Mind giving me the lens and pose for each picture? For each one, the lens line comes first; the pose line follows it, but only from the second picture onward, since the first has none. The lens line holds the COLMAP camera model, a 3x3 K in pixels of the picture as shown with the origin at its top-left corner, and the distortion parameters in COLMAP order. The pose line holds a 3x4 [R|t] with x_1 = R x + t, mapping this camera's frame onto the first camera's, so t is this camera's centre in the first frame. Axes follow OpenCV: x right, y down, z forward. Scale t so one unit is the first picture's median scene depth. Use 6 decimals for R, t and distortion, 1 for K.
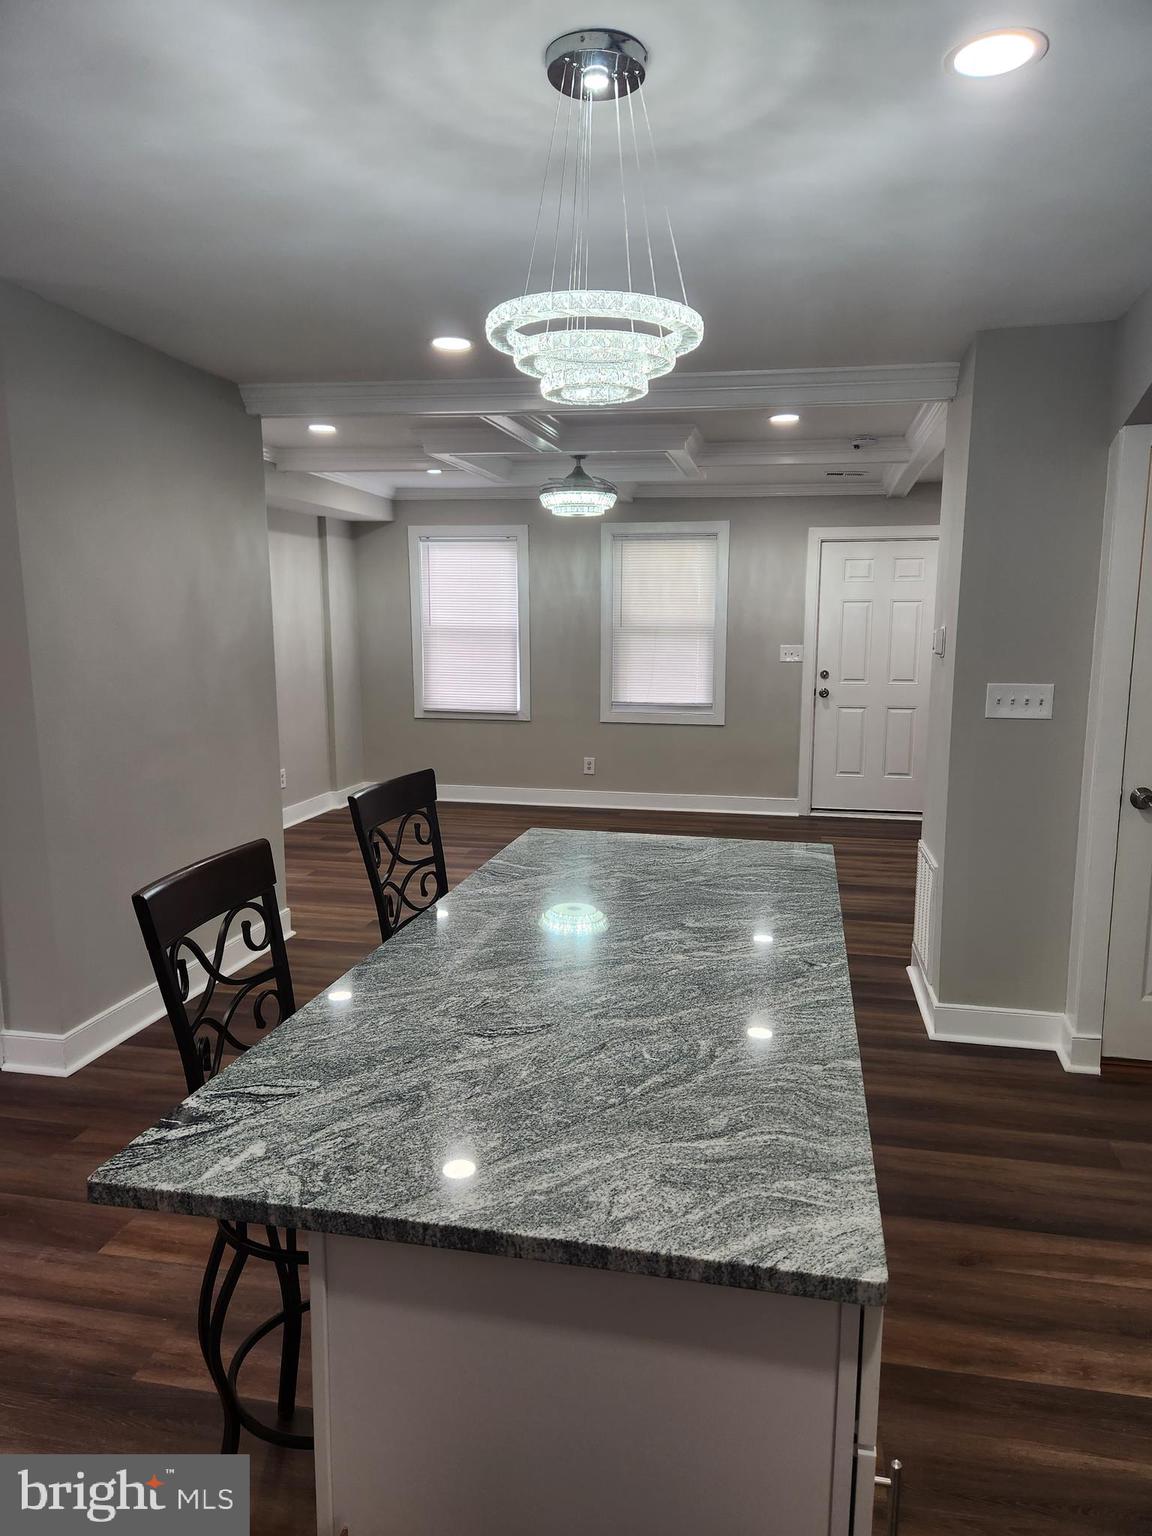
lens RADIAL K [[1027.9, 0, 601.5], [0, 1027.9, 785.2], [0, 0, 1]] dist [0.082951, -0.064998]
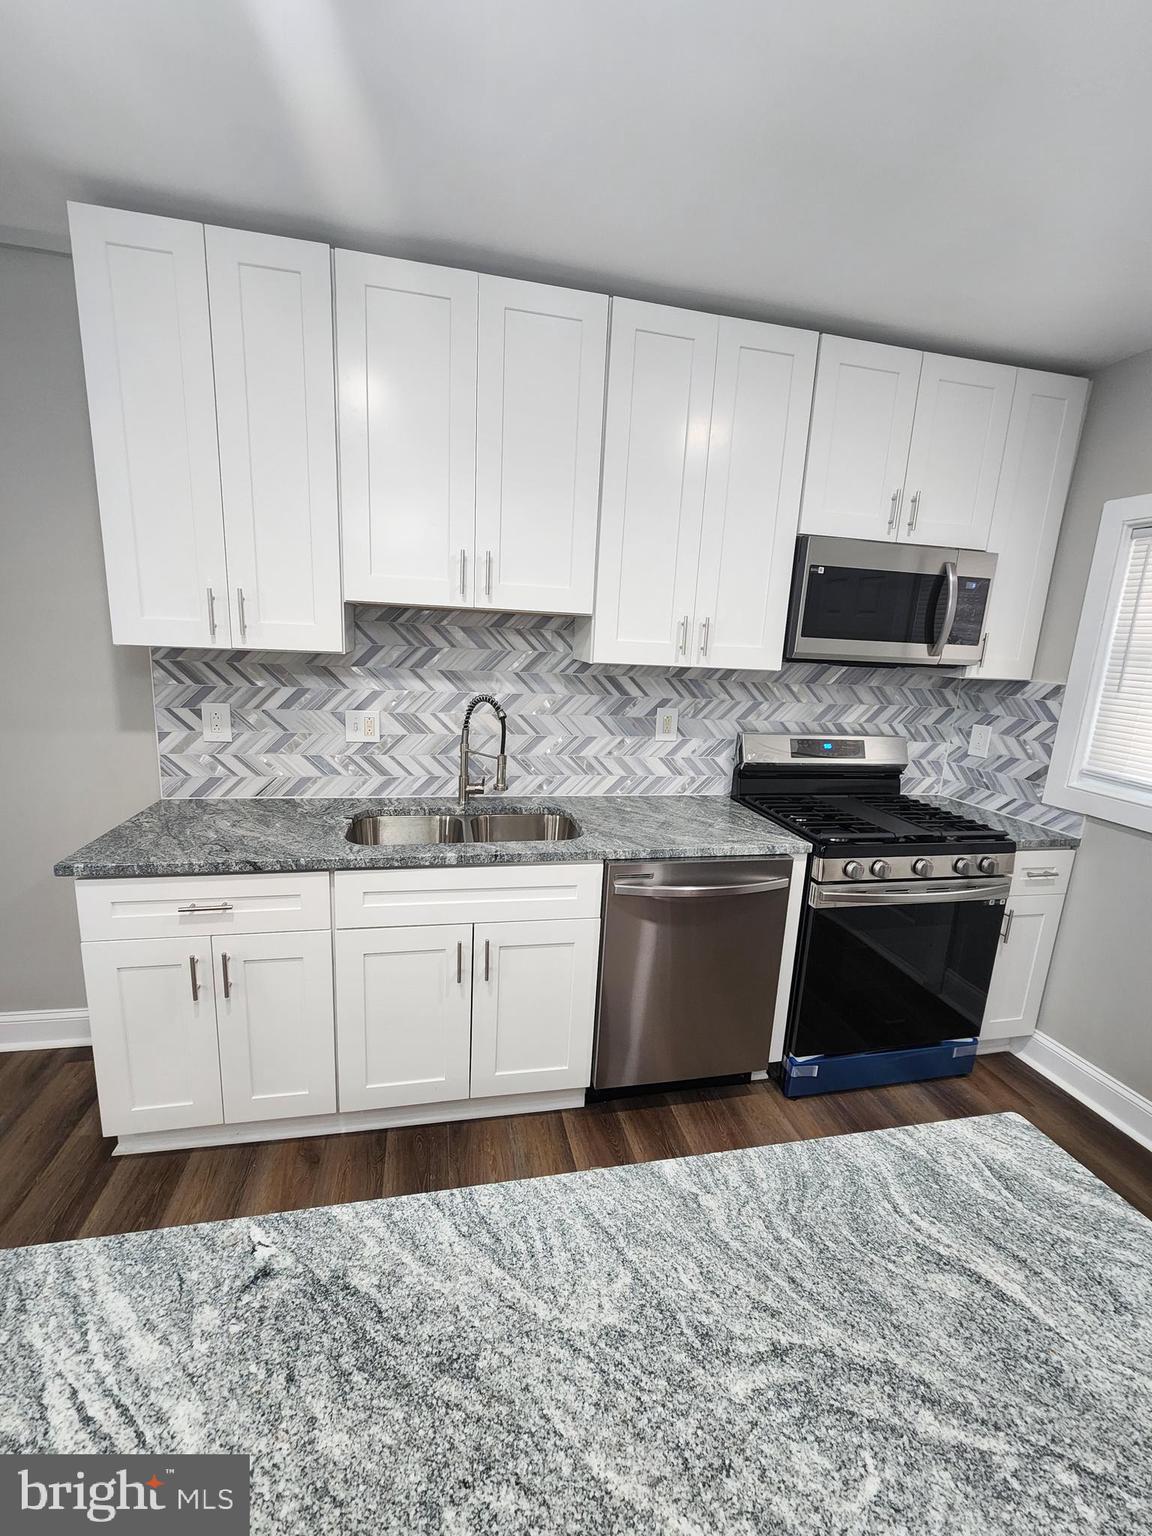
lens RADIAL K [[627.1, 0, 574.6], [0, 627.1, 764.2], [0, 0, 1]] dist [0.002213, -0.003362]
pose [[-0.394329, -0.204949, 0.895824, -0.061147], [0.100338, 0.959384, 0.263658, -0.102302], [-0.913475, 0.193853, -0.357748, 0.741908]]
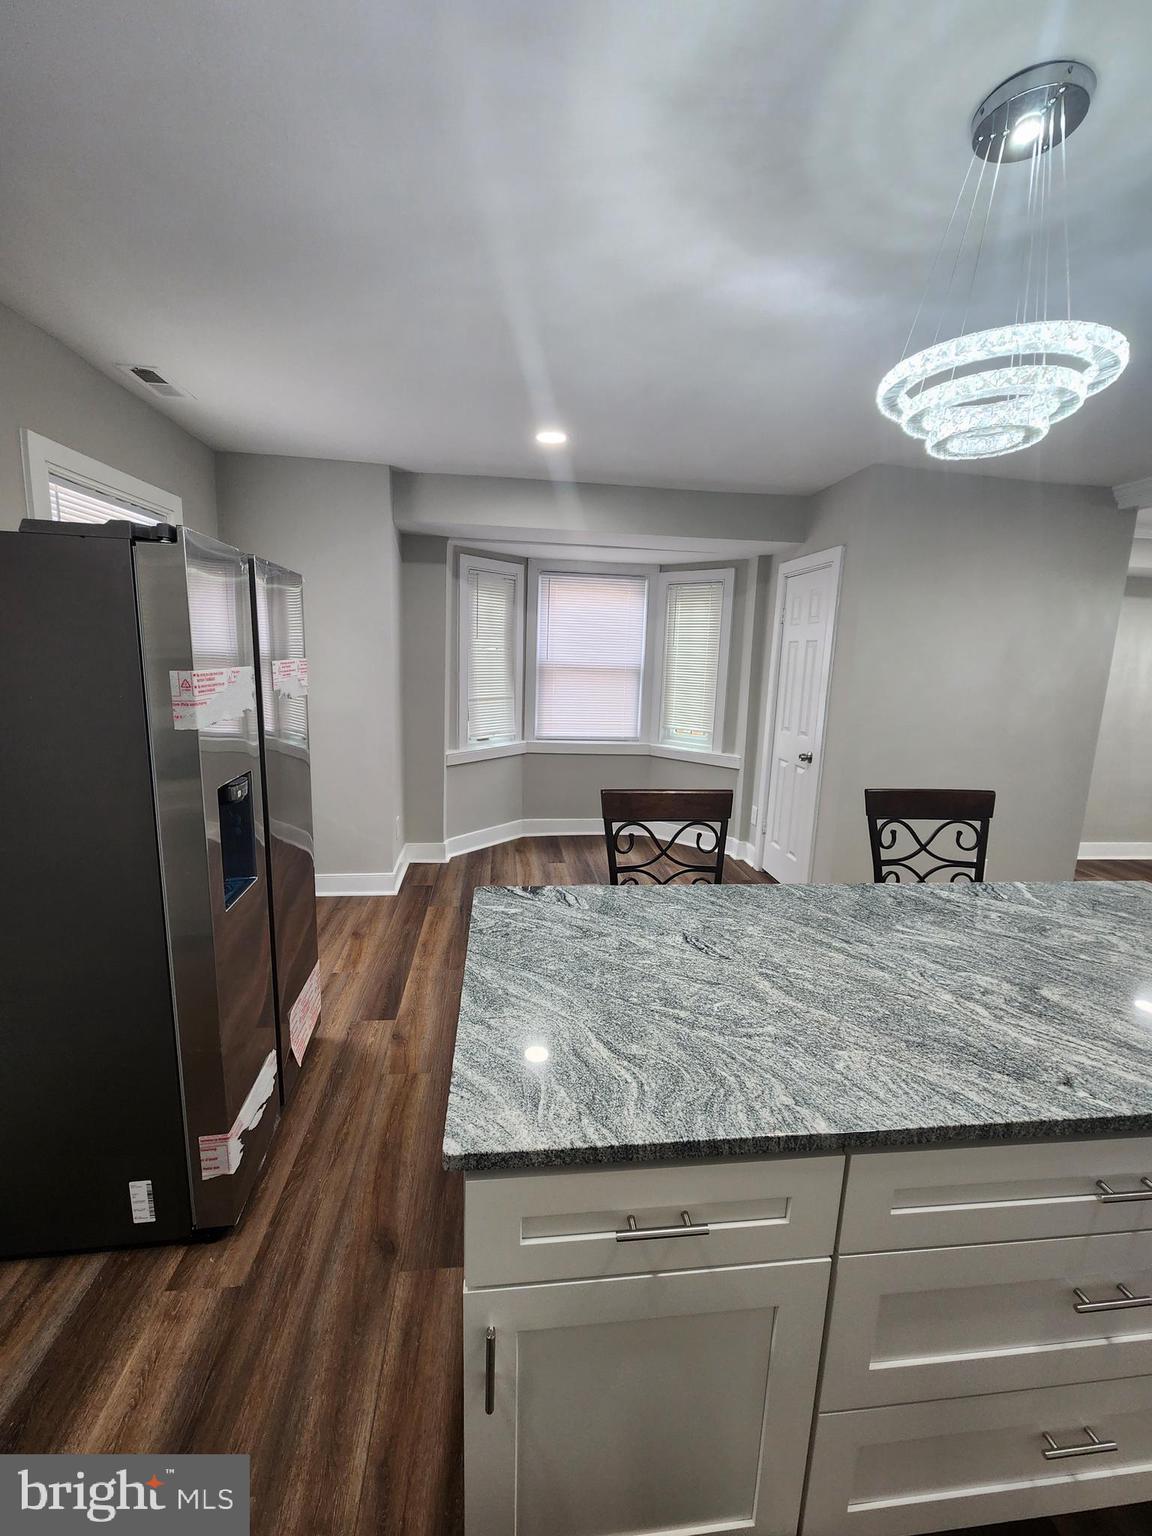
lens RADIAL K [[630.0, 0, 578.3], [0, 630.0, 763.4], [0, 0, 1]] dist [0.002586, -0.002583]
pose [[0.301427, 0.169321, -0.938335, 0.409199], [-0.191023, 0.974879, 0.114551, -0.044241], [0.934158, 0.144714, 0.326199, 0.356697]]
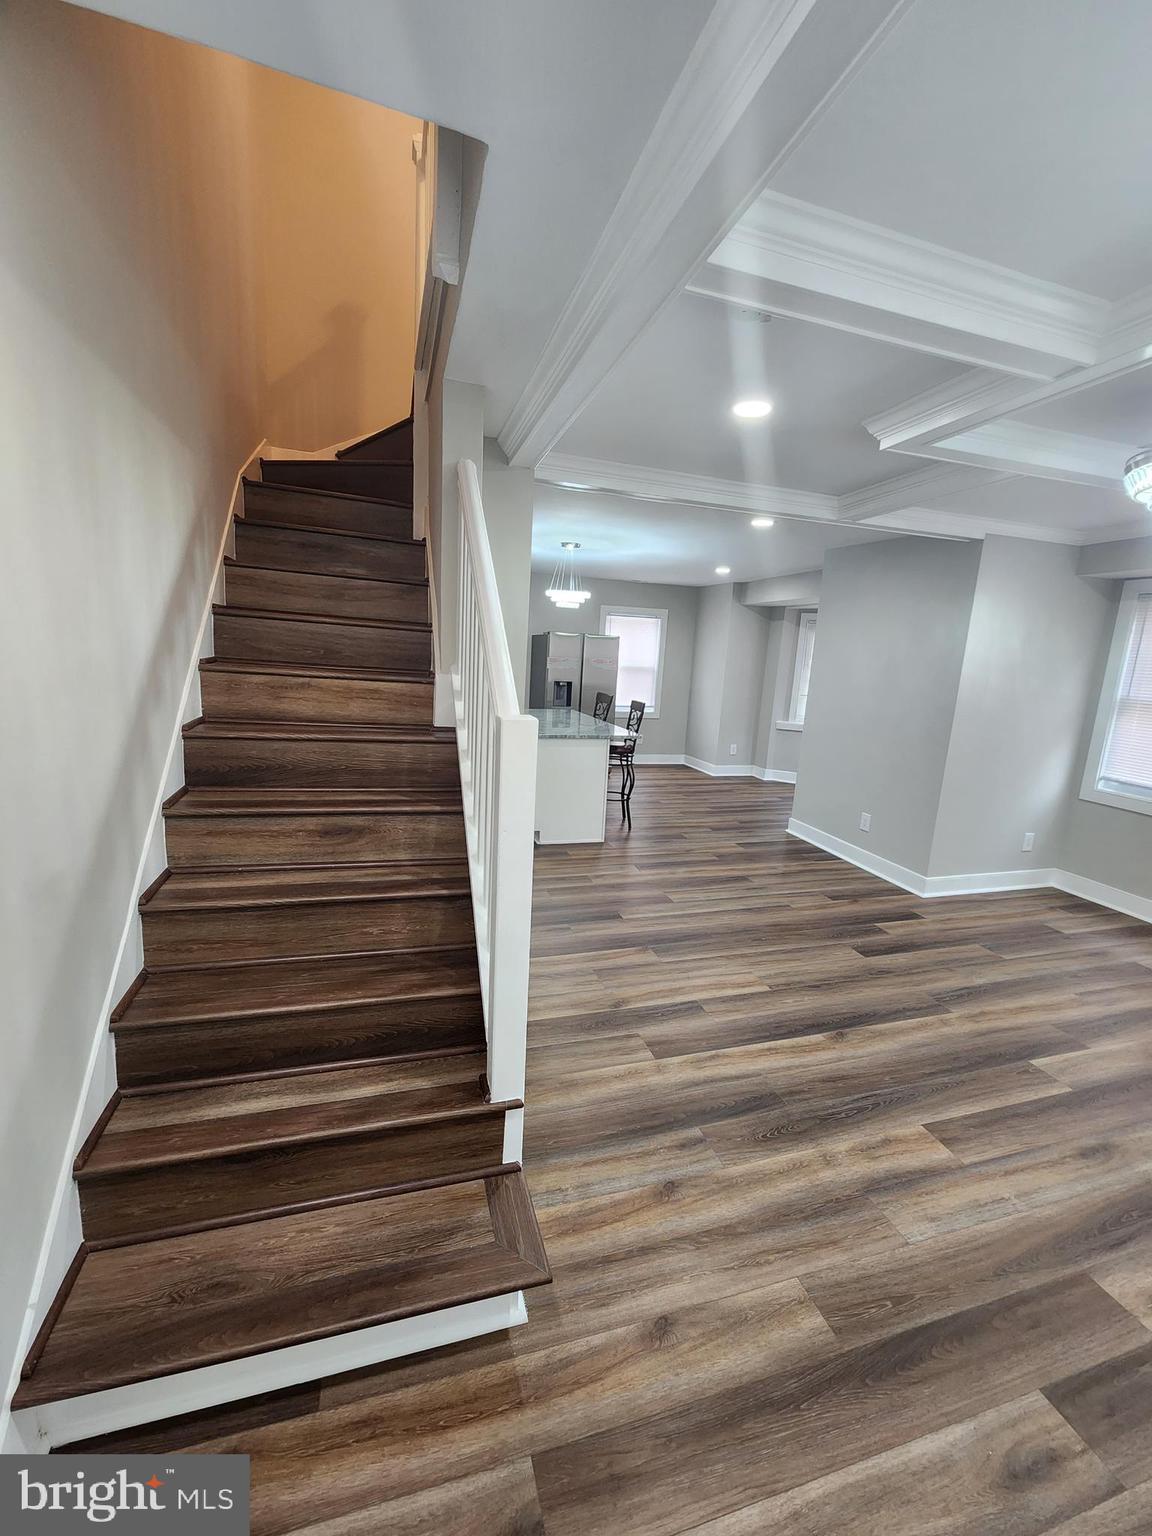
lens RADIAL K [[623.8, 0, 577.0], [0, 623.8, 766.0], [0, 0, 1]] dist [0.003705, -0.002673]
pose [[-0.883735, 0.028422, -0.467123, 1.073704], [-0.139307, 0.936929, 0.320557, -0.483856], [0.446773, 0.348361, -0.824038, 2.933449]]
